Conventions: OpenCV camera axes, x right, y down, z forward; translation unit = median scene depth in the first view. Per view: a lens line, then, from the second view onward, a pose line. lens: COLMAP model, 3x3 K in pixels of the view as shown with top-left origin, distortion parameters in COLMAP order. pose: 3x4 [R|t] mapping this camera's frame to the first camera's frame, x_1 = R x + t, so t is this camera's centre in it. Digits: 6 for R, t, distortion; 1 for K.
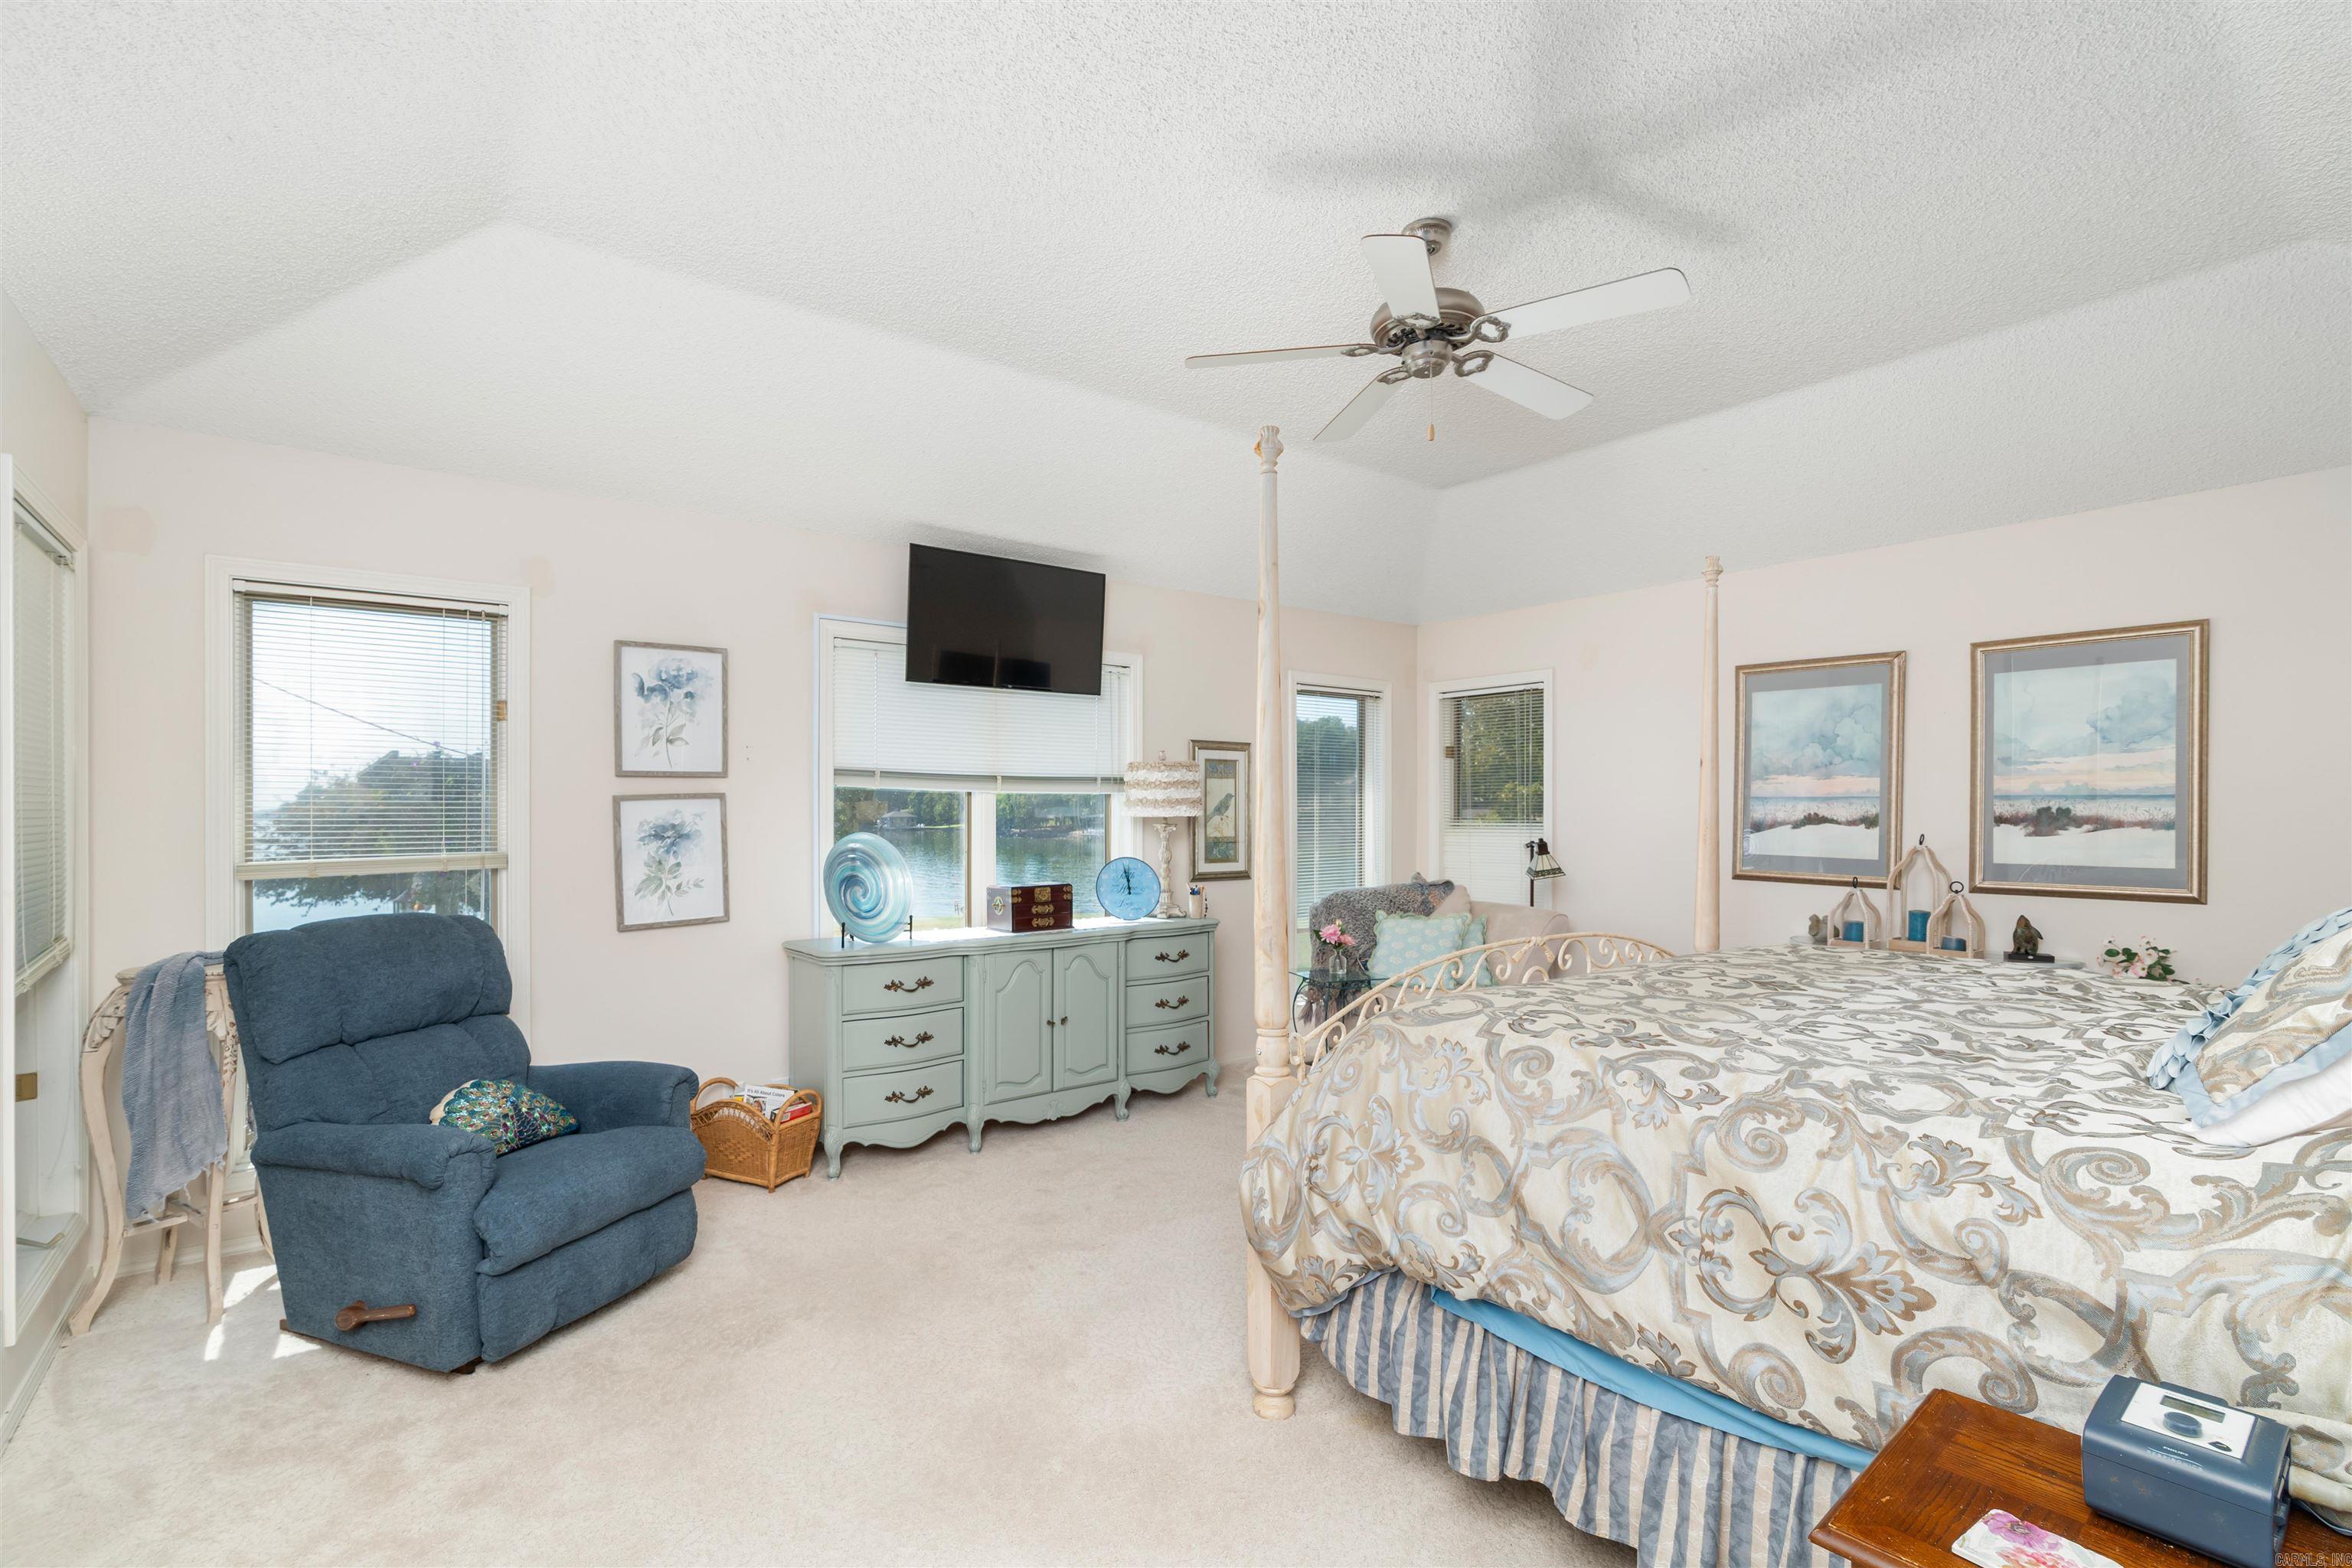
lens RADIAL K [[1086.6, 0, 1185.7], [0, 1086.6, 813.3], [0, 0, 1]] dist [-0.000064, 0.000301]
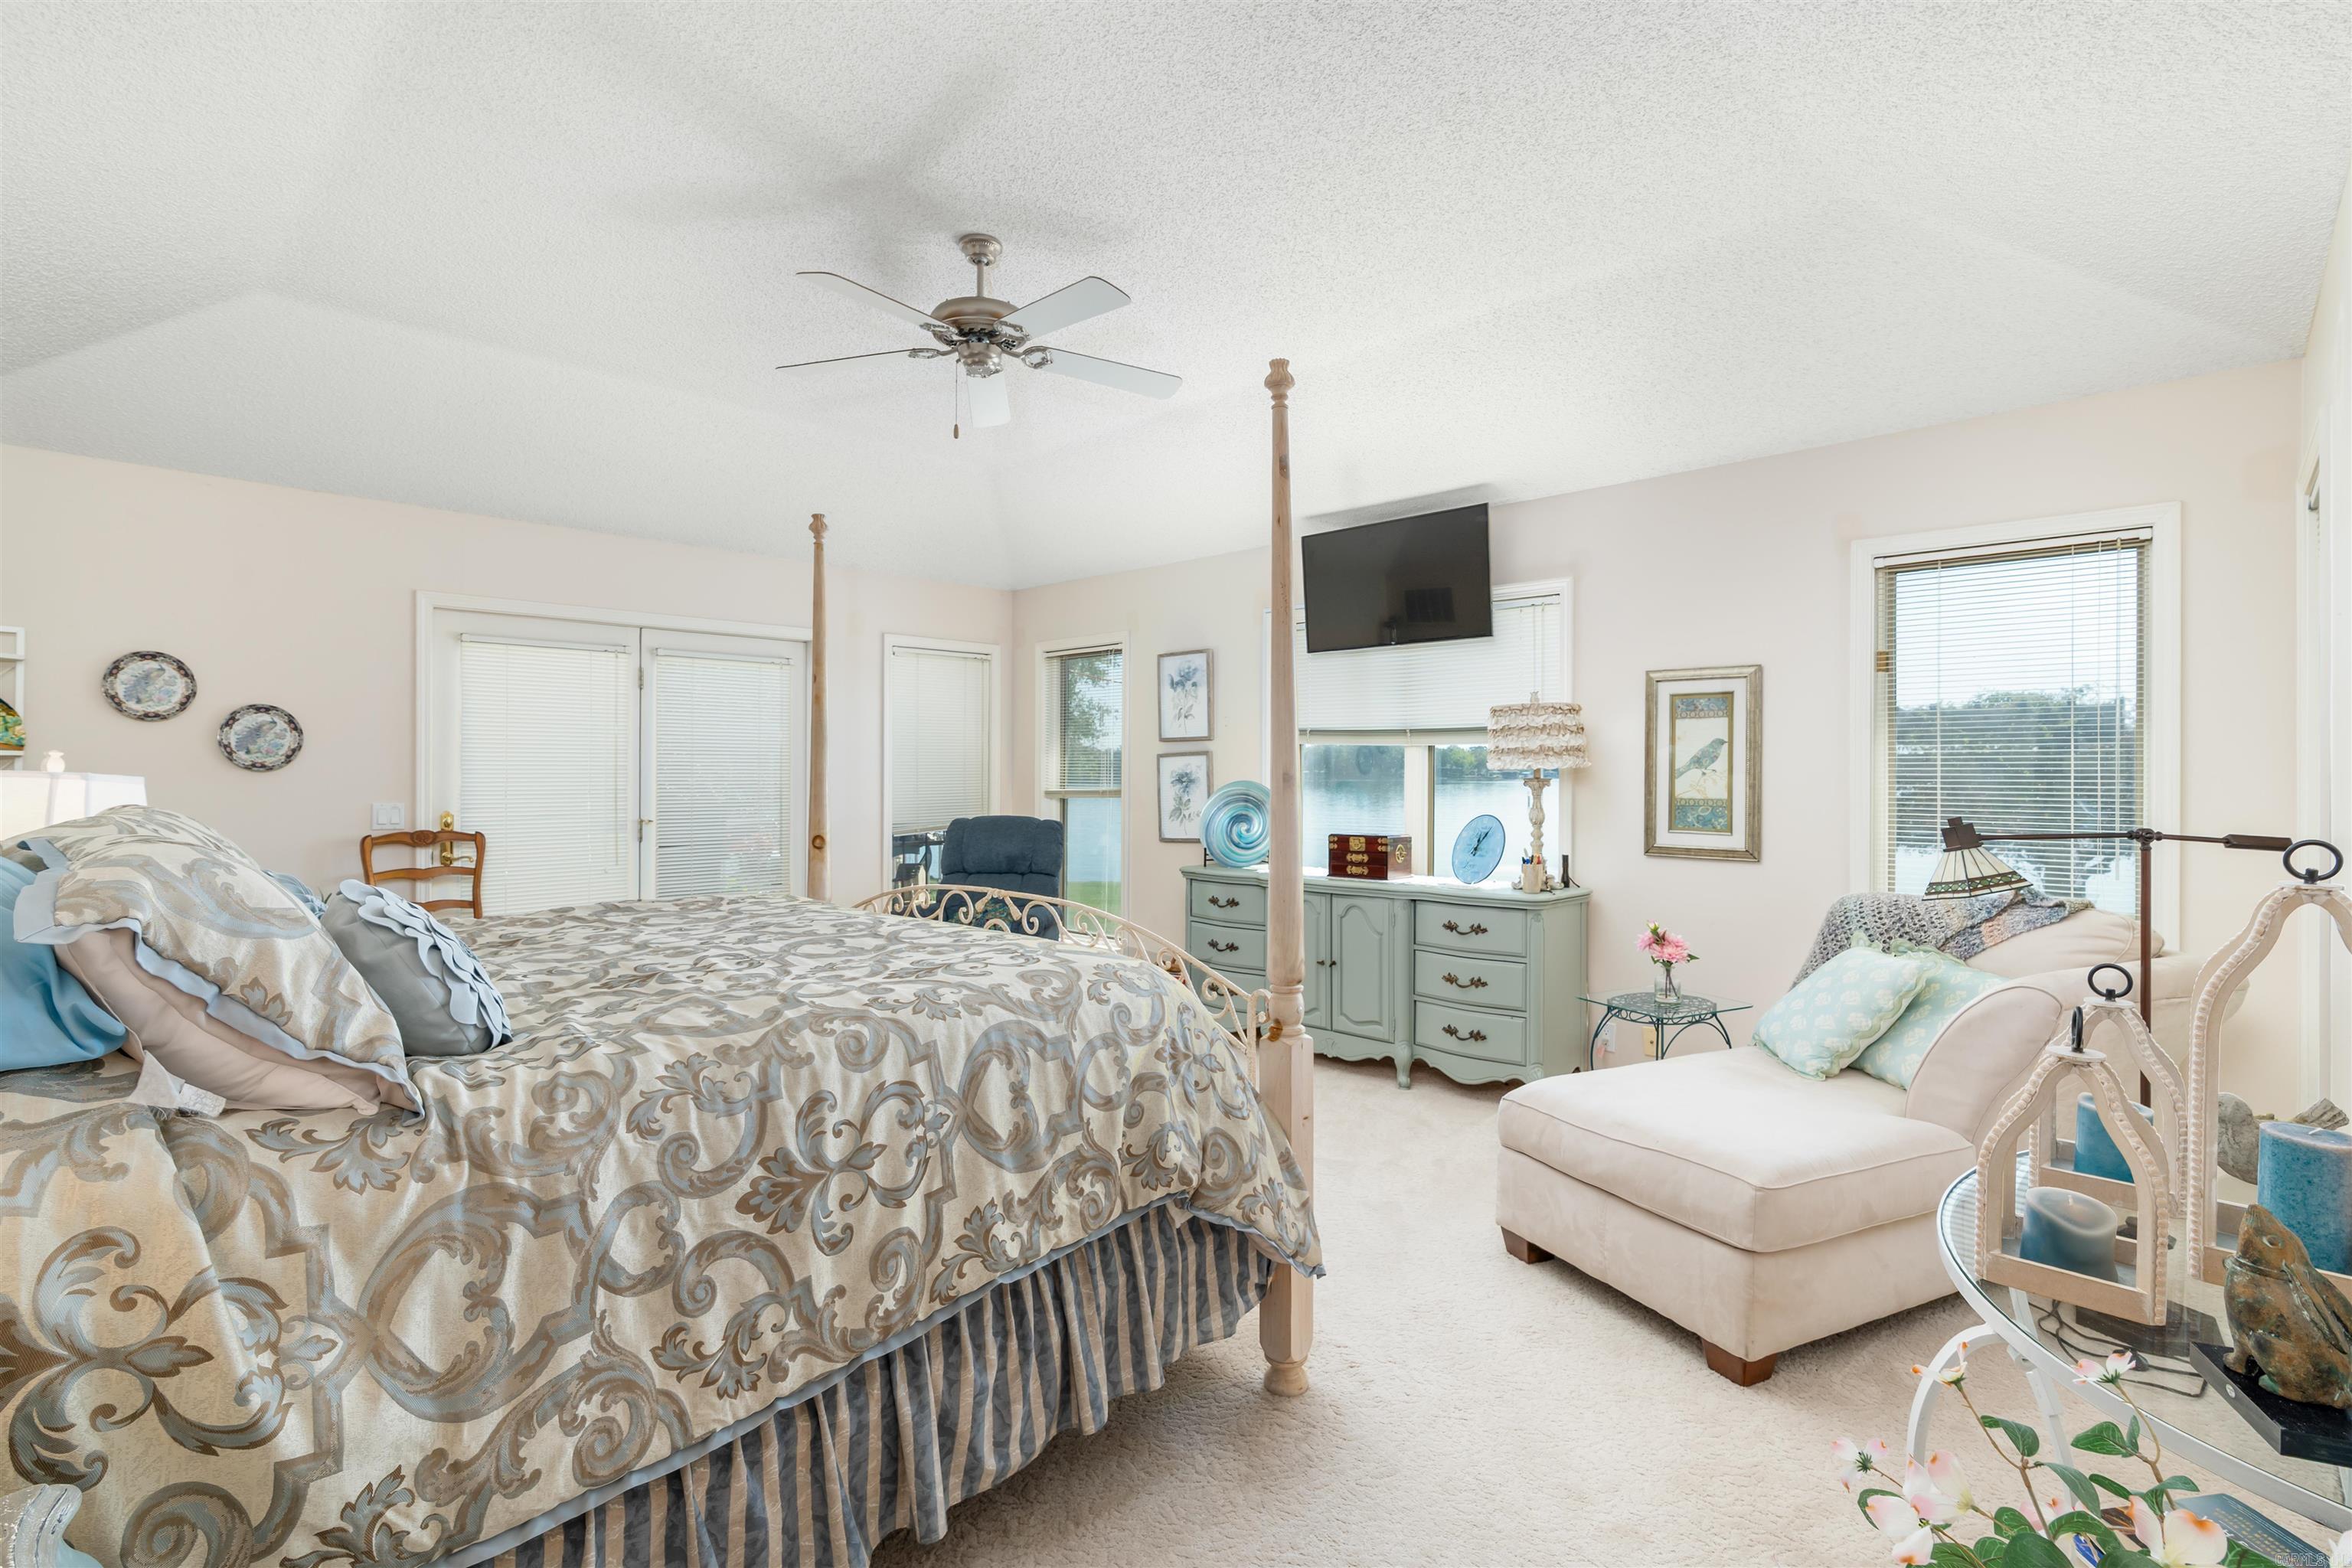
lens RADIAL K [[1057.9, 0, 1177.7], [0, 1057.9, 763.3], [0, 0, 1]] dist [-0.000778, -0.000047]
pose [[0.169268, 0.000331, -0.985570, 0.767365], [0.001785, 0.999998, 0.000643, -0.003005], [0.985569, -0.001868, 0.169267, 0.604536]]
